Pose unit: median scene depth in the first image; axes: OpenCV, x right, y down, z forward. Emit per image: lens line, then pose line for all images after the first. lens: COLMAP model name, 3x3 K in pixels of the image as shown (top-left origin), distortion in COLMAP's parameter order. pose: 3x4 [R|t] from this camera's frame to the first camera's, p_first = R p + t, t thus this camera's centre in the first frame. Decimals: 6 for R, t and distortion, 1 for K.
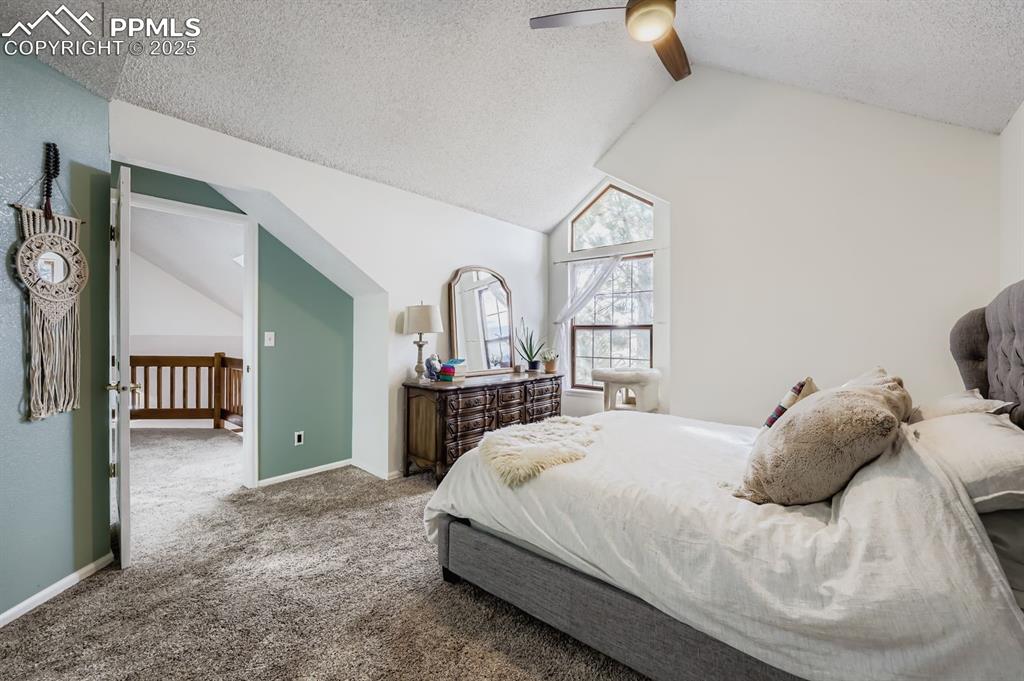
lens RADIAL K [[414.4, 0, 515.5], [0, 414.4, 334.2], [0, 0, 1]] dist [-0.001794, -0.000147]
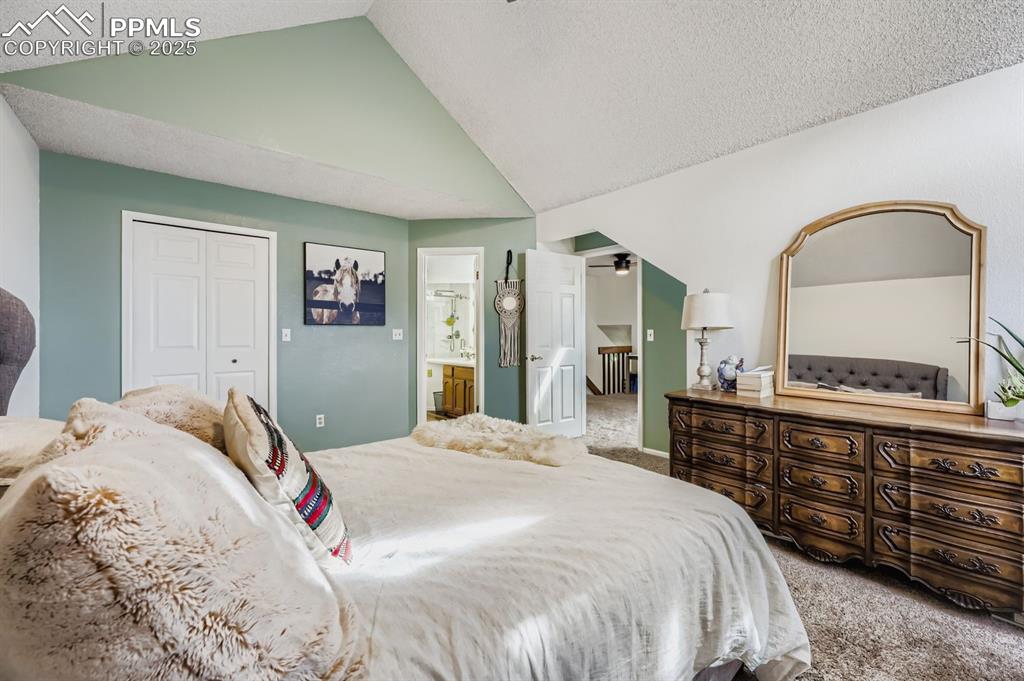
lens RADIAL K [[414.4, 0, 515.5], [0, 414.4, 334.2], [0, 0, 1]] dist [-0.001794, -0.000147]
pose [[-0.164374, 0.001840, -0.986396, 0.653912], [0.001955, 0.999997, 0.001540, 0.006030], [0.986396, -0.001675, -0.164377, 0.779605]]
